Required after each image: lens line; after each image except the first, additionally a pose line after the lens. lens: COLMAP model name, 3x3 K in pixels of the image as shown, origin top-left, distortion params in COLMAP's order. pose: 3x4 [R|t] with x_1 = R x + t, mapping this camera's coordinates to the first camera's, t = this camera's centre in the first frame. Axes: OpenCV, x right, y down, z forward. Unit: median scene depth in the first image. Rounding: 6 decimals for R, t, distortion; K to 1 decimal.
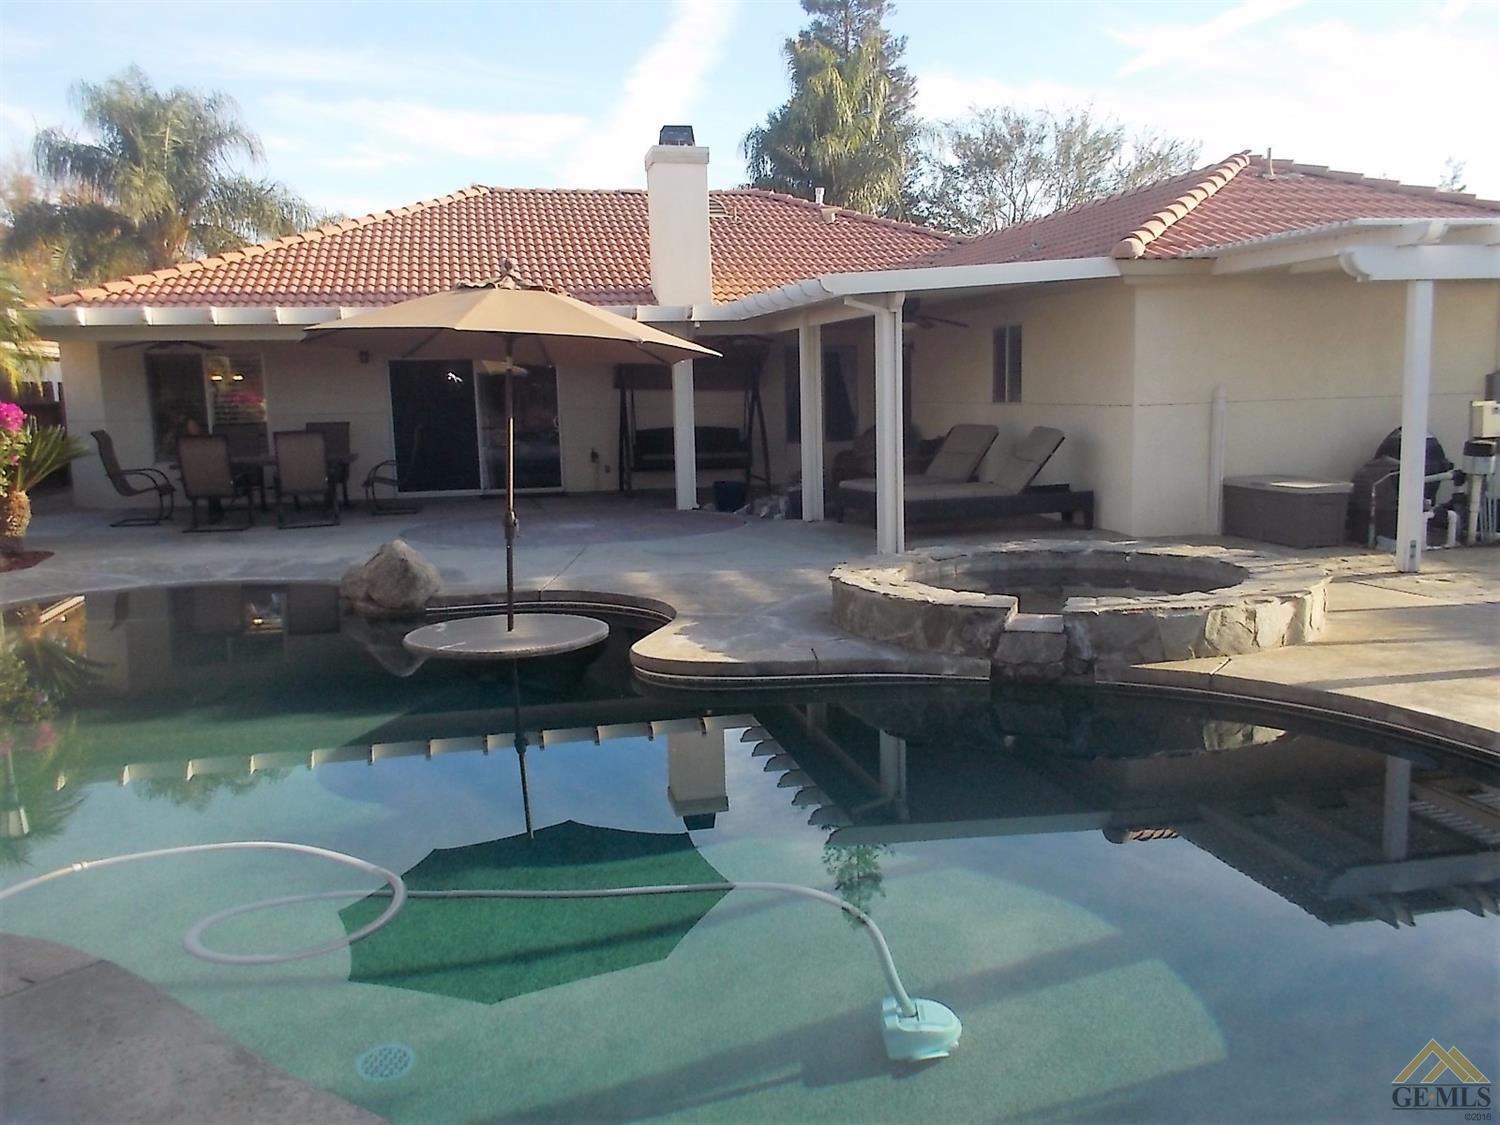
lens RADIAL K [[1305.8, 0, 745.2], [0, 1305.8, 583.2], [0, 0, 1]] dist [0.072853, -0.111743]
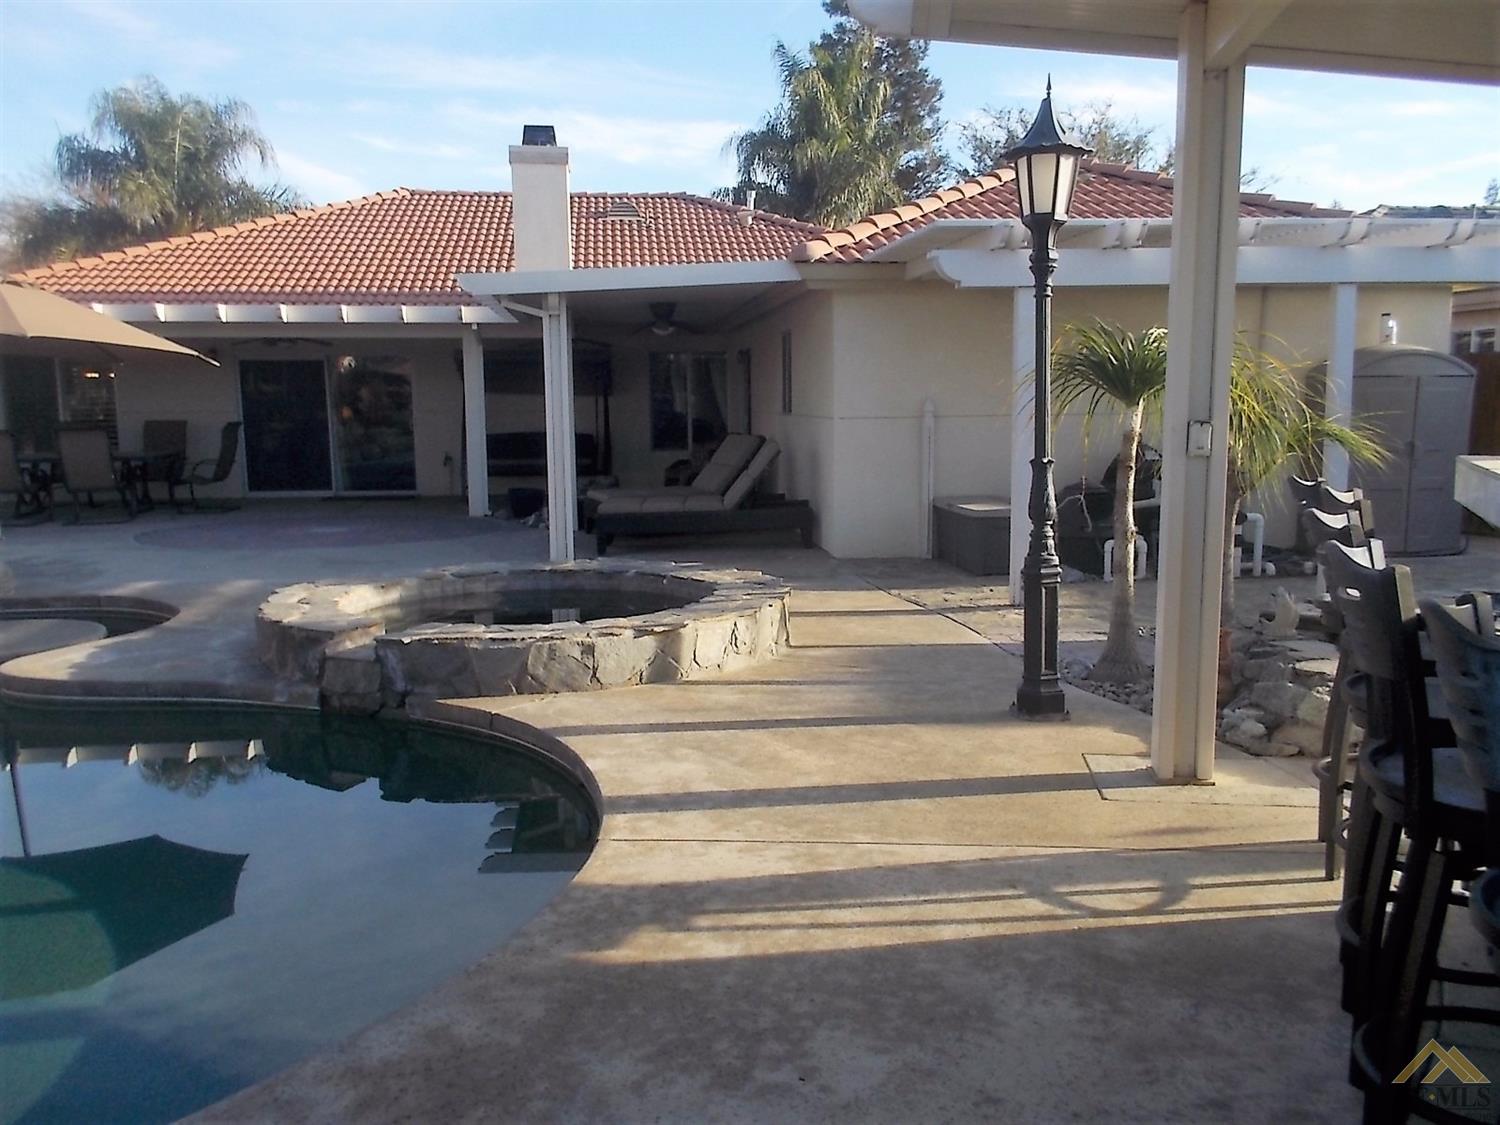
lens RADIAL K [[1305.8, 0, 761.4], [0, 1305.8, 572.4], [0, 0, 1]] dist [0.072853, -0.111743]
pose [[0.994061, 0.030083, -0.104585, 0.268563], [-0.031373, 0.999450, -0.010716, -0.010290], [0.104205, 0.013934, 0.994458, 0.050783]]
